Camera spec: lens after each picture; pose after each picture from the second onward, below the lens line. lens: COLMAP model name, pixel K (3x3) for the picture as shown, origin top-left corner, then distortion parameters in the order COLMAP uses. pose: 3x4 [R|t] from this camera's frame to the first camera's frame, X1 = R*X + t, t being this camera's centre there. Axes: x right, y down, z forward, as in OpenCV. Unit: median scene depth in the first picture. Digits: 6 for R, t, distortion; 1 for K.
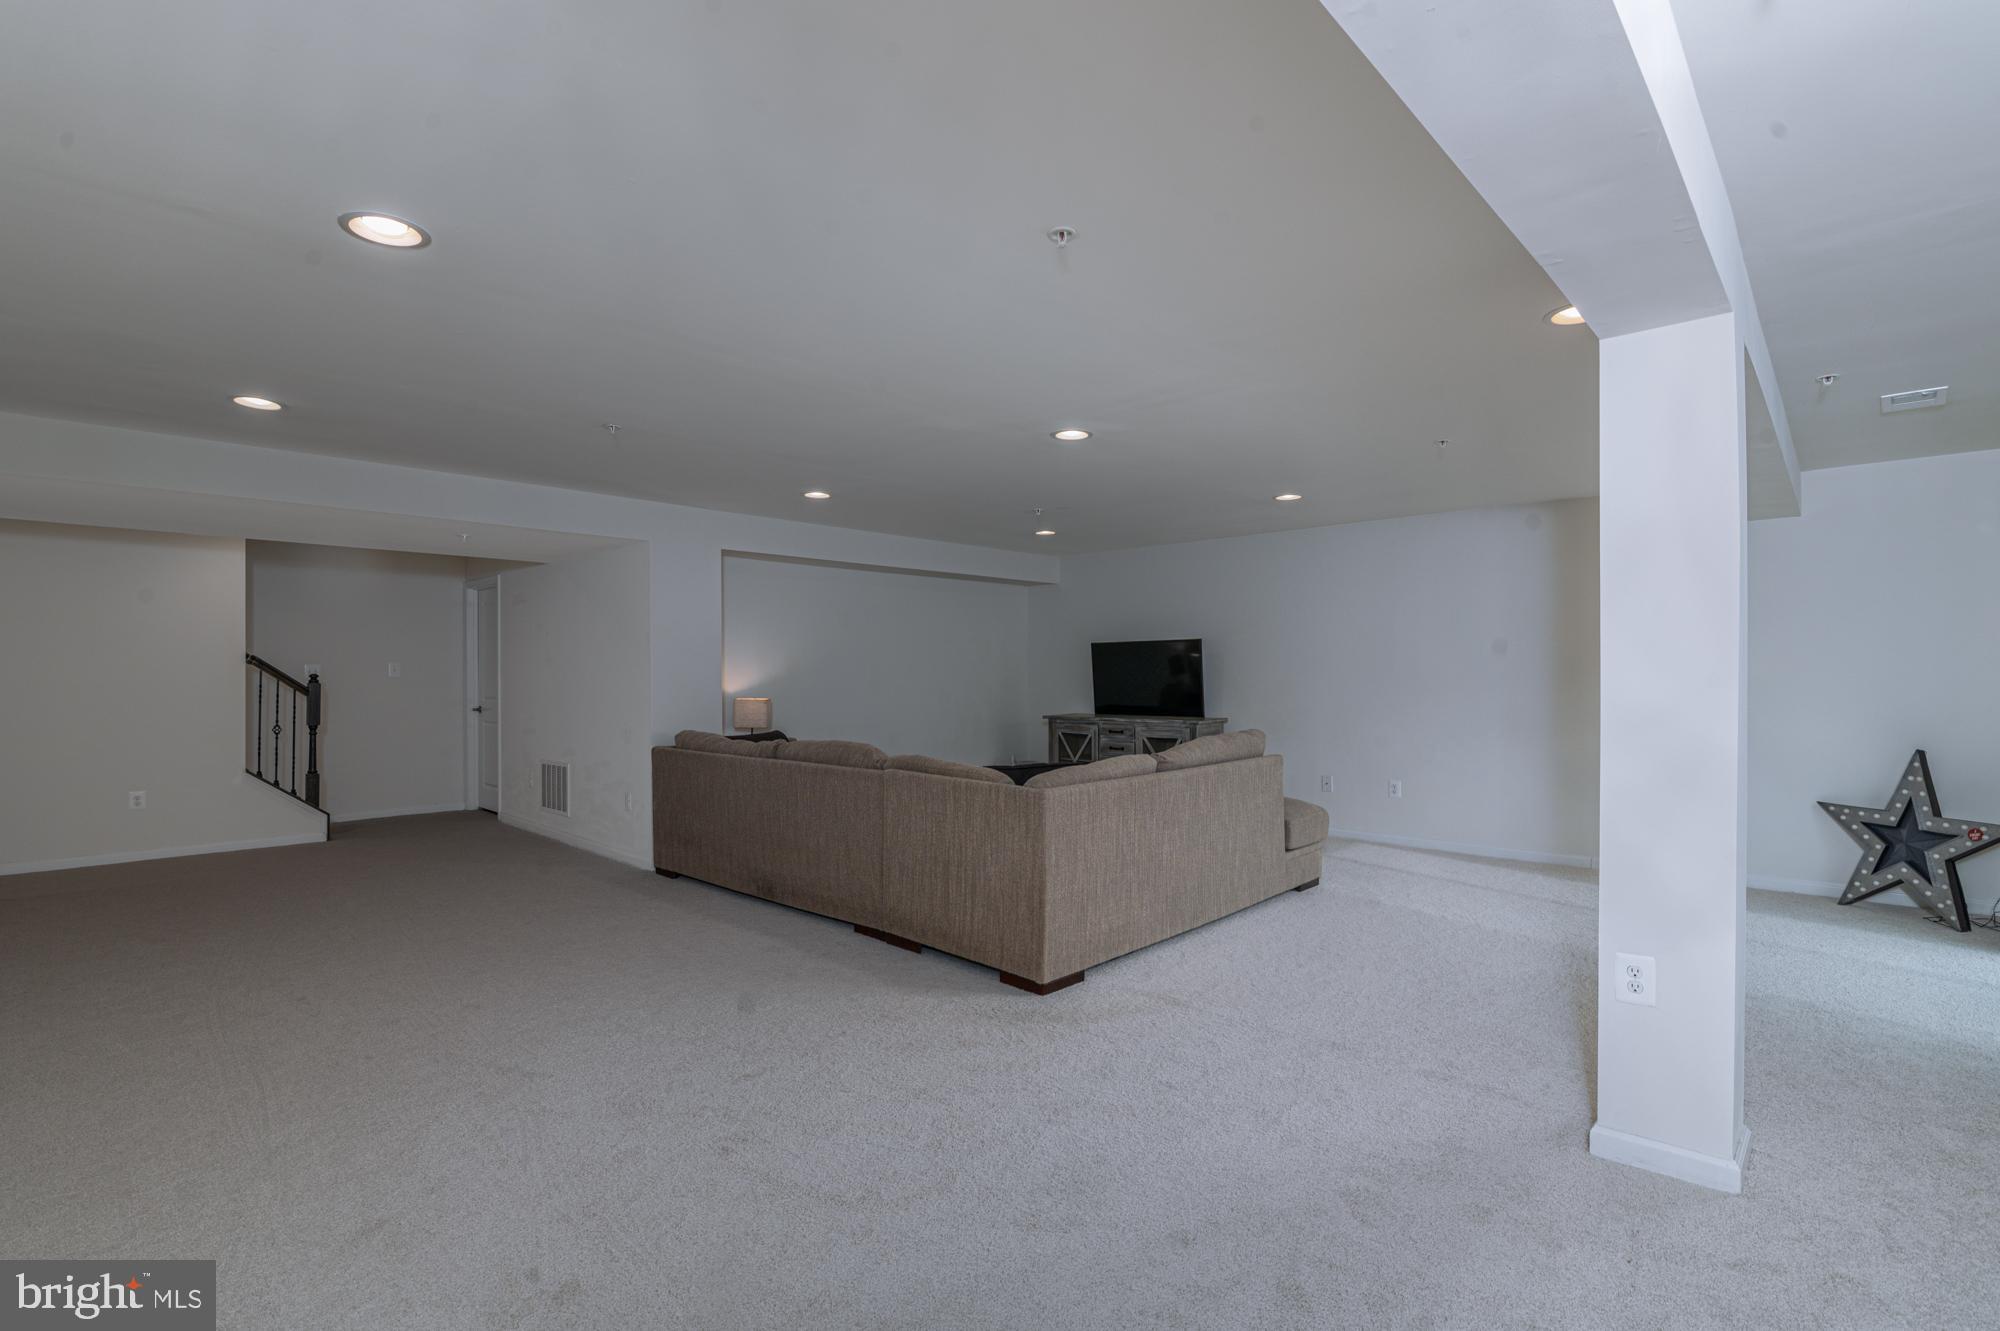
lens RADIAL K [[925.3, 0, 991.3], [0, 925.3, 669.4], [0, 0, 1]] dist [-0.021941, 0.002858]
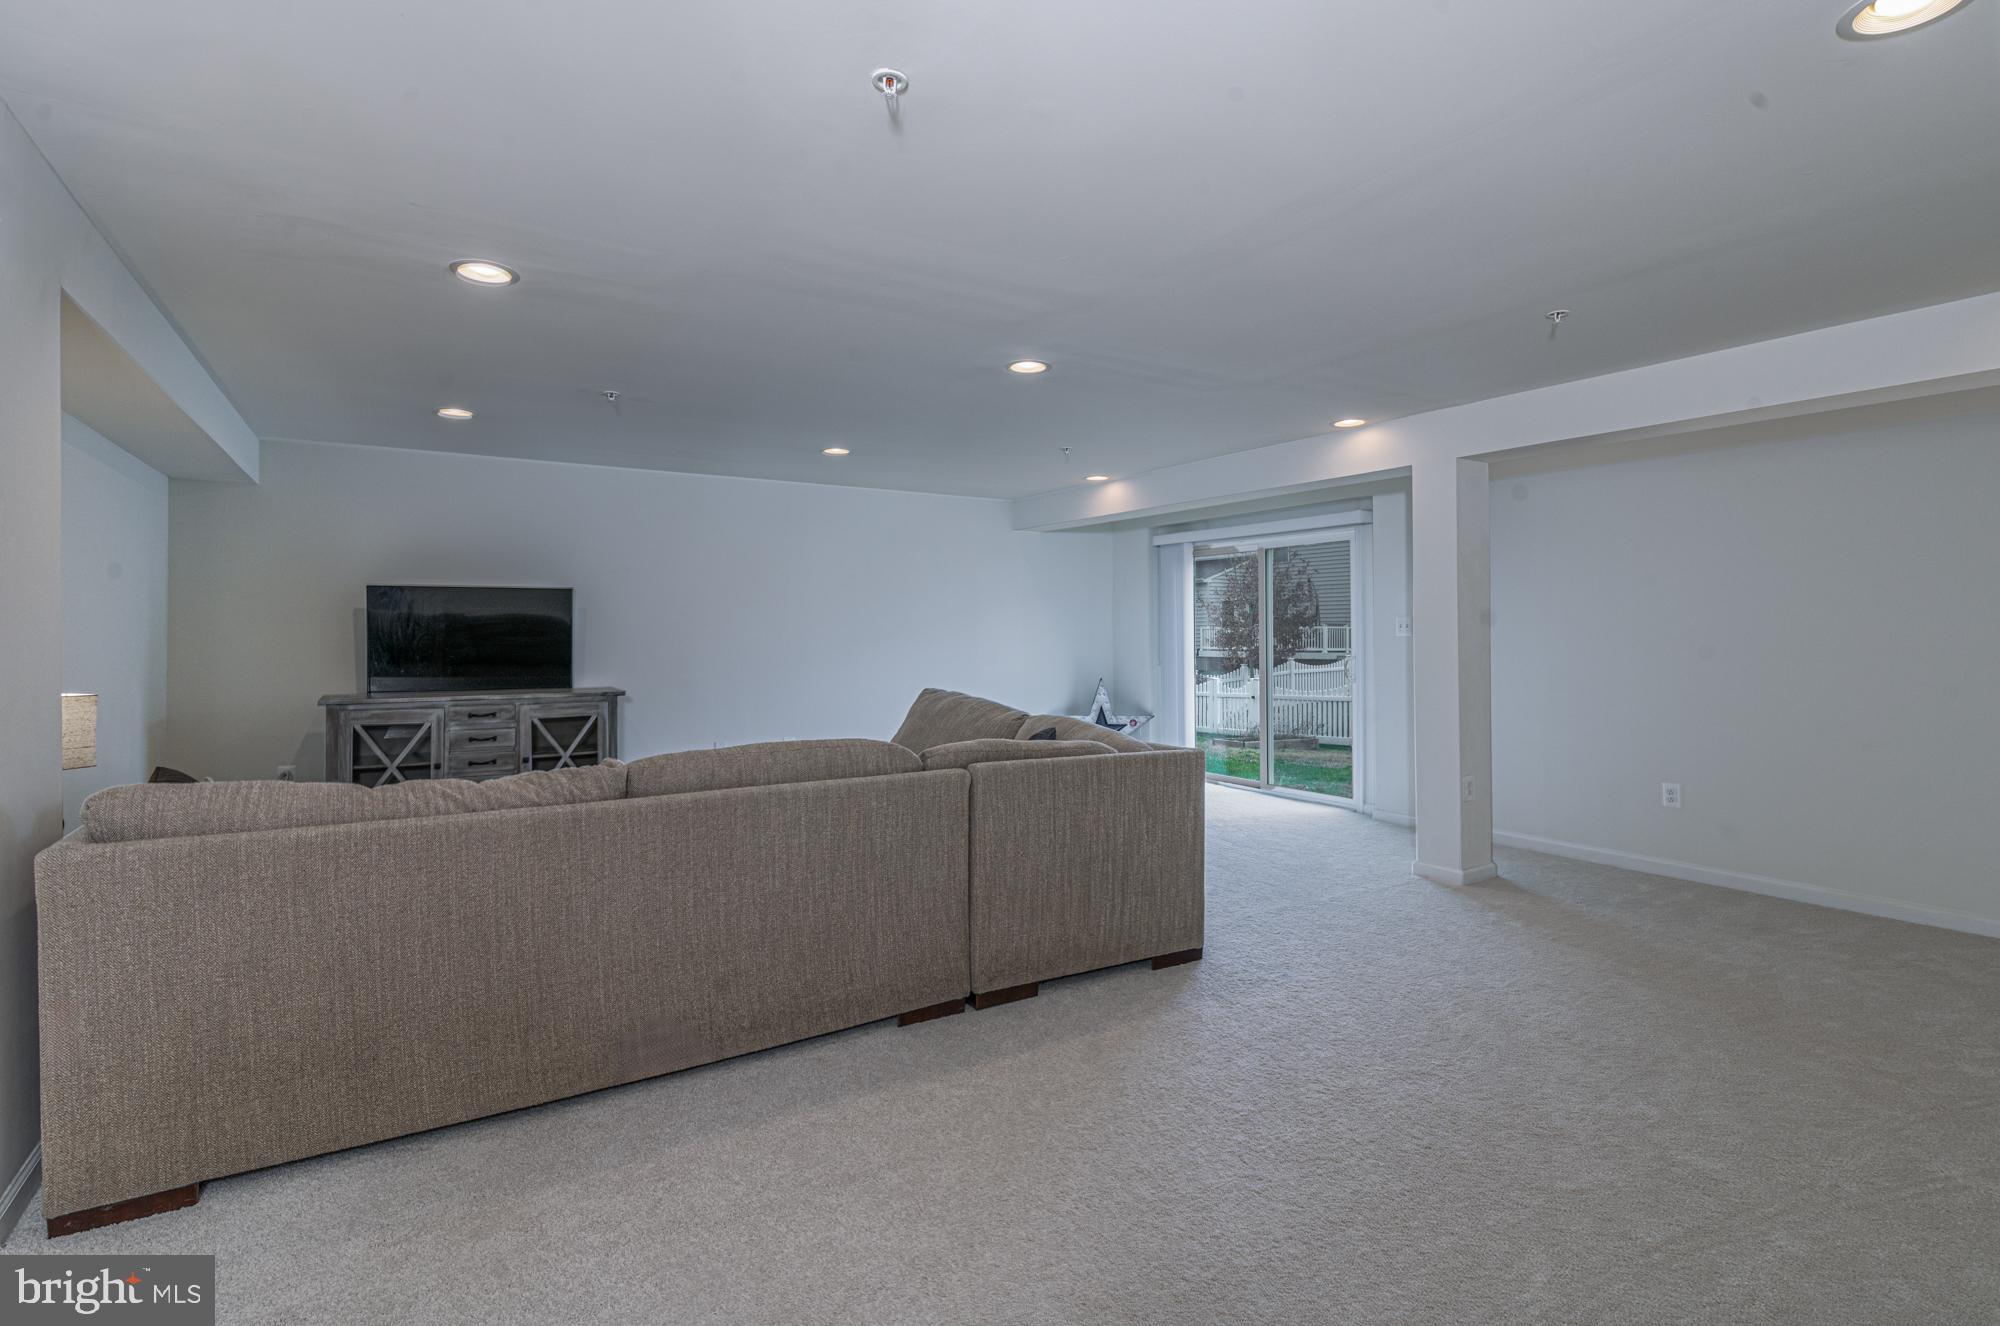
lens RADIAL K [[925.3, 0, 990.1], [0, 925.3, 646.6], [0, 0, 1]] dist [-0.021941, 0.002858]
pose [[0.252860, -0.008573, 0.967465, -0.578901], [-0.005671, 0.999930, 0.010343, 0.008410], [-0.967486, -0.008102, 0.252794, 0.596066]]
